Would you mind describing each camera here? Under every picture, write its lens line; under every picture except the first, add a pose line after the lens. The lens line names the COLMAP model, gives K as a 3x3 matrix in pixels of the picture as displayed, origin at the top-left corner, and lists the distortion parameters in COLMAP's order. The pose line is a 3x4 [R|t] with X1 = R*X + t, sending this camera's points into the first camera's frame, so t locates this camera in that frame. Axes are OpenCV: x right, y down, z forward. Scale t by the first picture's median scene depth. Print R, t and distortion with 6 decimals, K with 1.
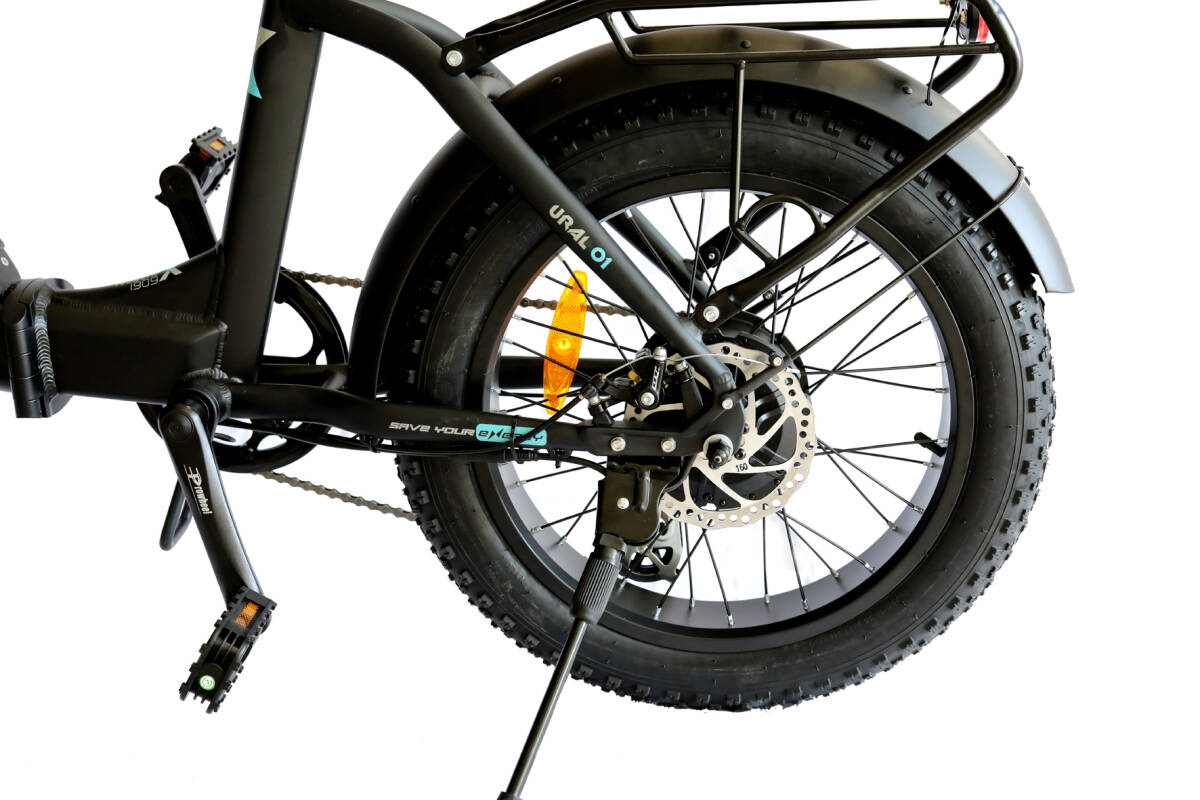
lens RADIAL K [[1661.8, 0, 599.0], [0, 1661.8, 330.1], [0, 0, 1]] dist [0.036655, 0.006460]
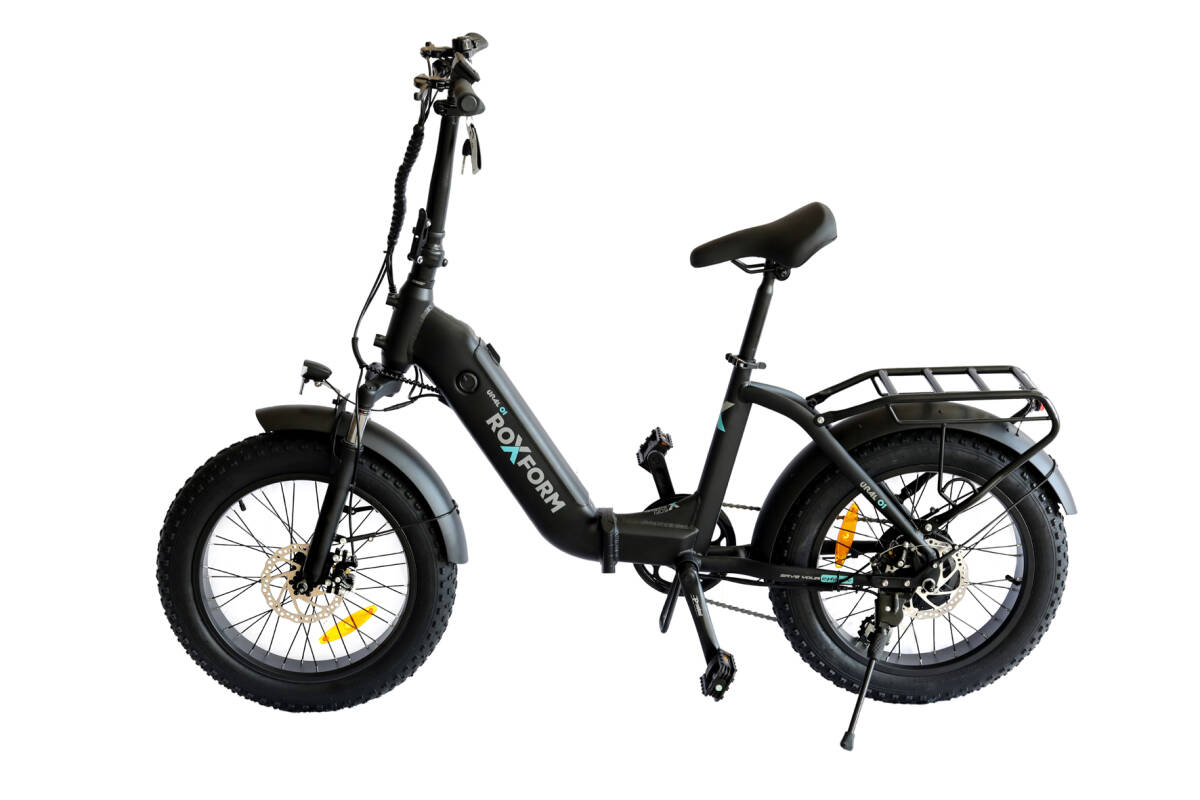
lens RADIAL K [[1703.9, 0, 600.0], [0, 1703.9, 400.0], [0, 0, 1]] dist [-0.000044, -0.094288]
pose [[0.998145, -0.005716, 0.060617, -0.508133], [0.006590, 0.999877, -0.014235, -0.149150], [-0.060528, 0.014608, 0.998060, -1.291868]]
